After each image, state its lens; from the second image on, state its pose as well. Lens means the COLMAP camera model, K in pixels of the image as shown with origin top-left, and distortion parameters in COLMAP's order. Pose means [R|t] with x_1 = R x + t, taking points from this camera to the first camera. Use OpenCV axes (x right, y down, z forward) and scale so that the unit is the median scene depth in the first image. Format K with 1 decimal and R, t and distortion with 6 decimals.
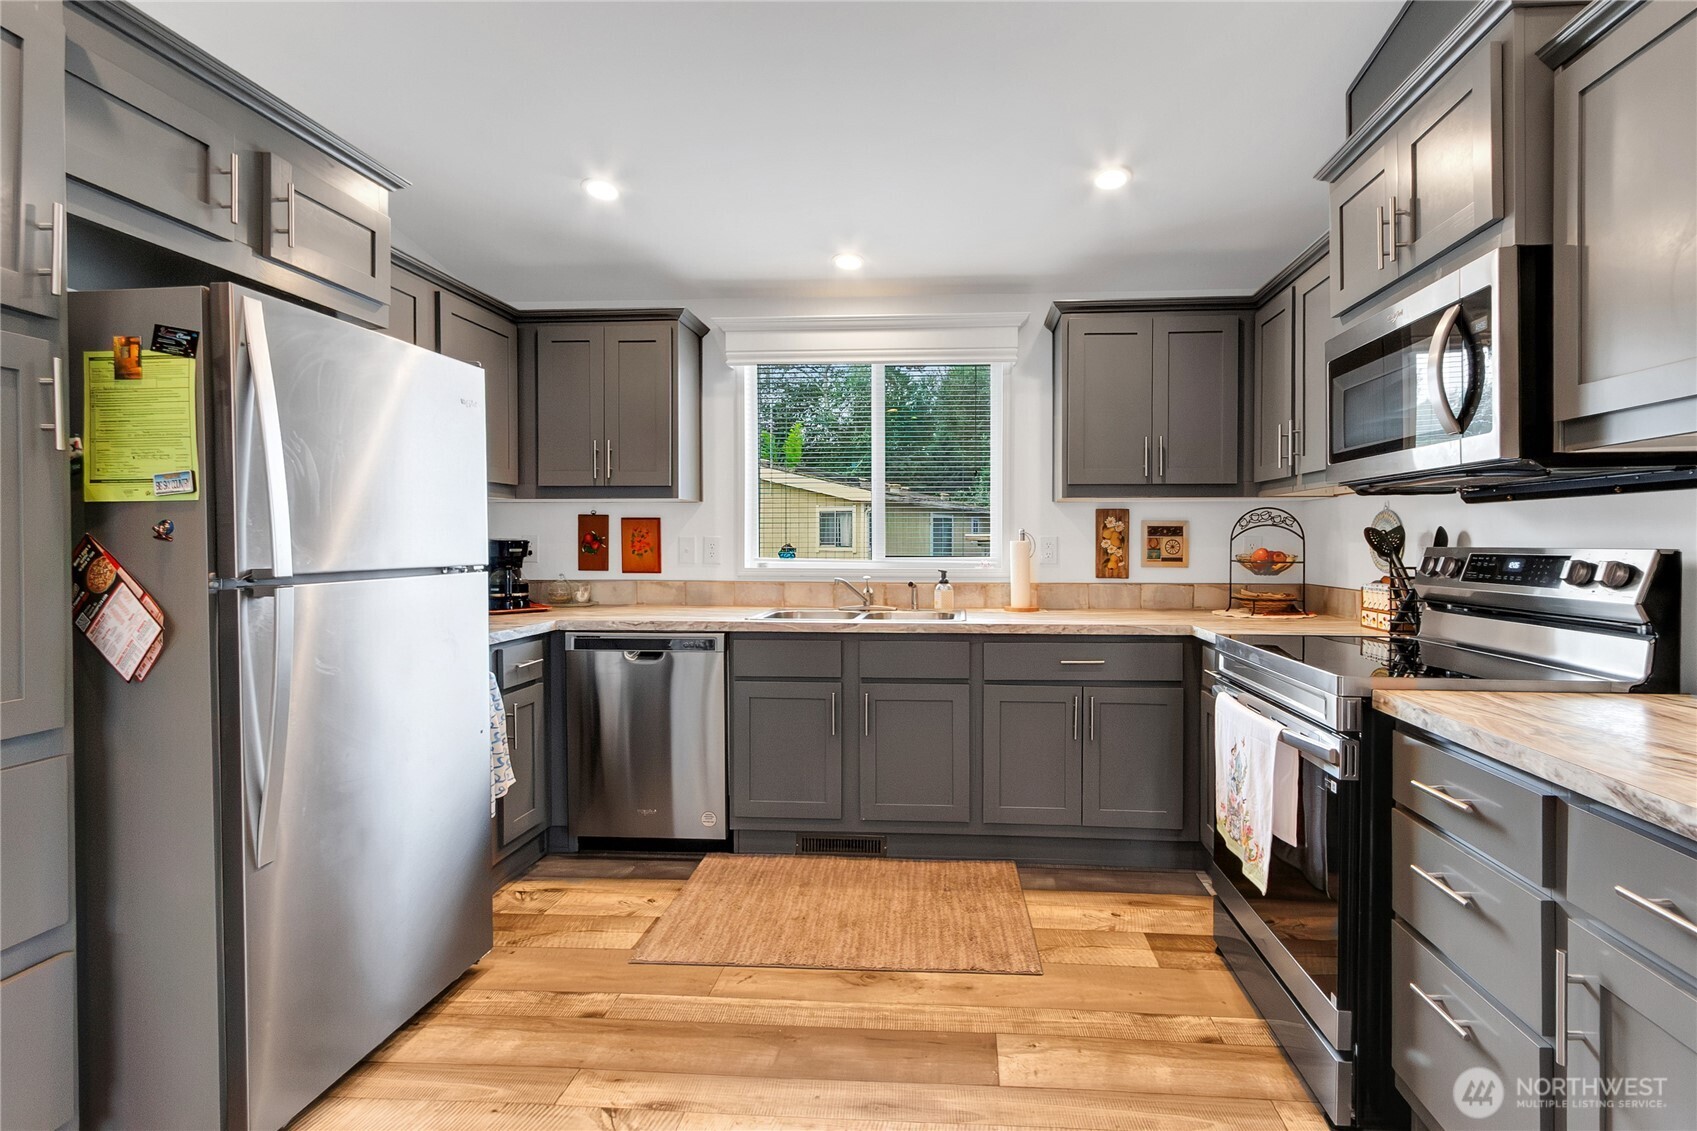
lens RADIAL K [[820.4, 0, 847.1], [0, 820.4, 559.3], [0, 0, 1]] dist [-0.001350, -0.000006]
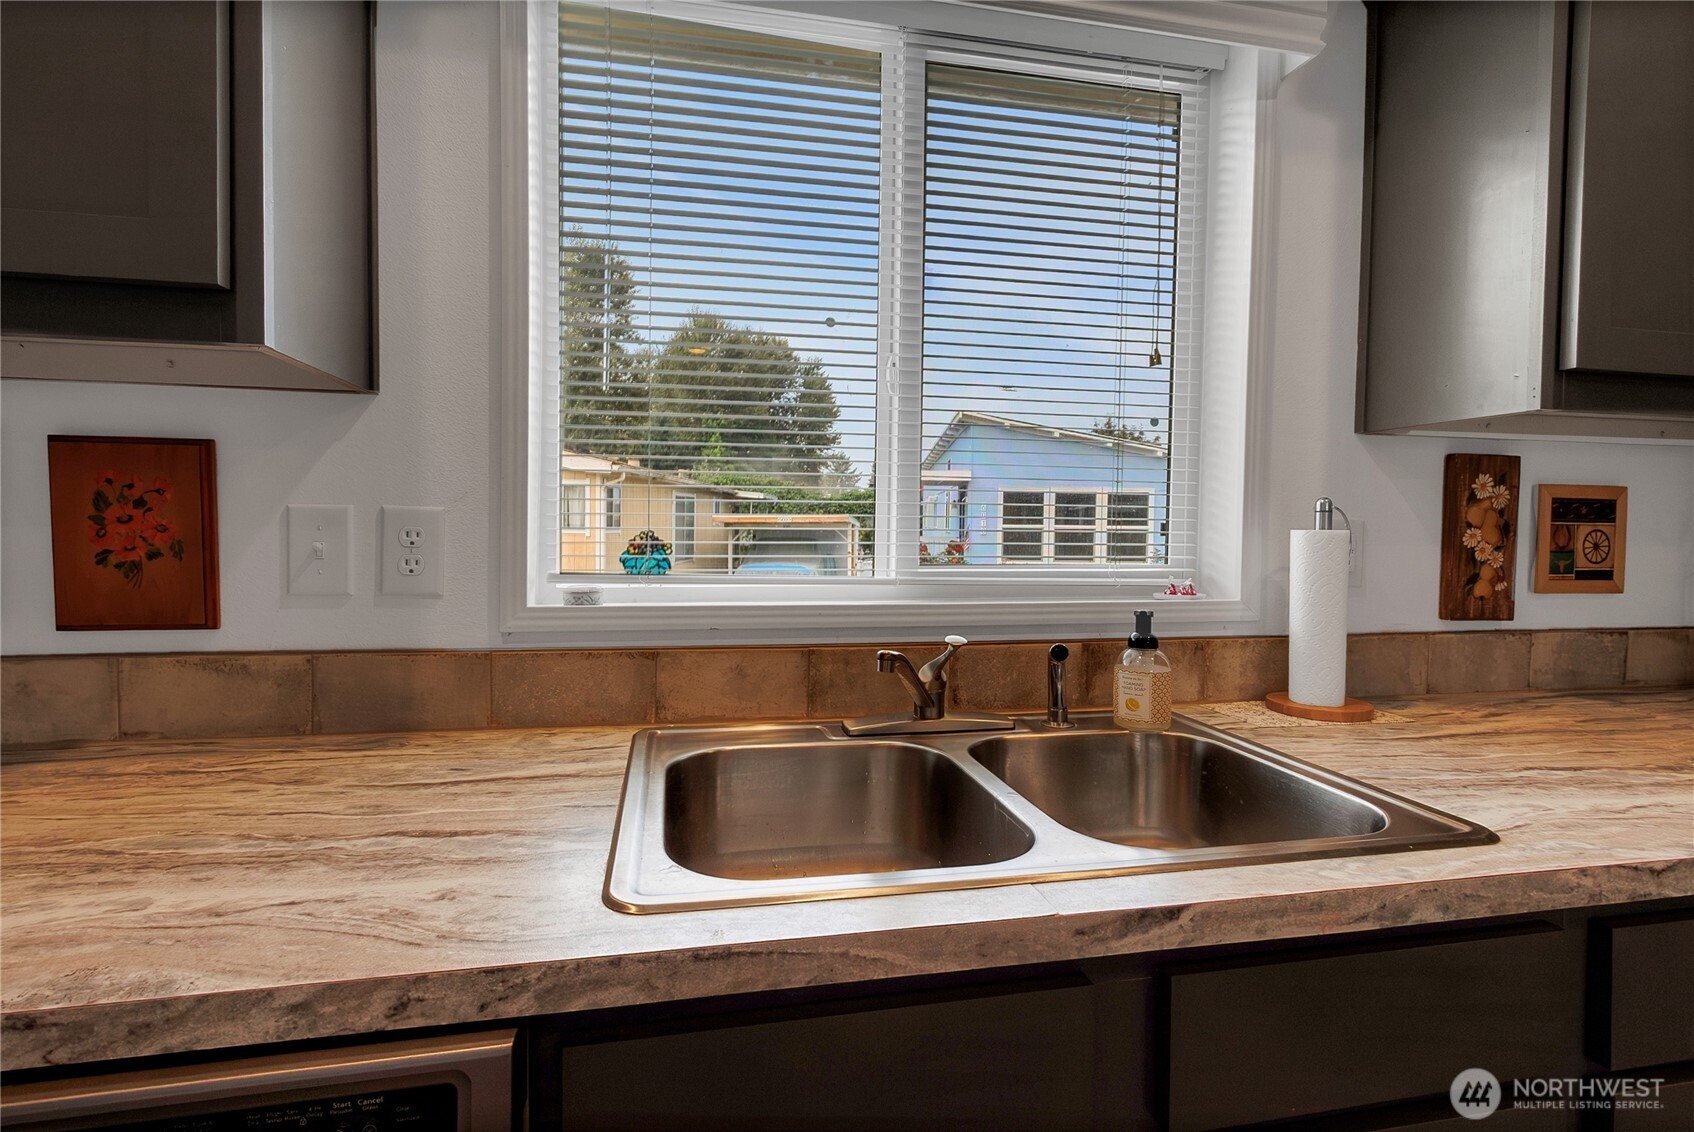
lens RADIAL K [[819.0, 0, 847.3], [0, 819.0, 548.8], [0, 0, 1]] dist [-0.001350, -0.000006]
pose [[0.940970, -0.000654, 0.338489, -0.124447], [-0.002683, 0.999952, 0.009389, -0.016554], [-0.338479, -0.009743, 0.940923, 0.711454]]
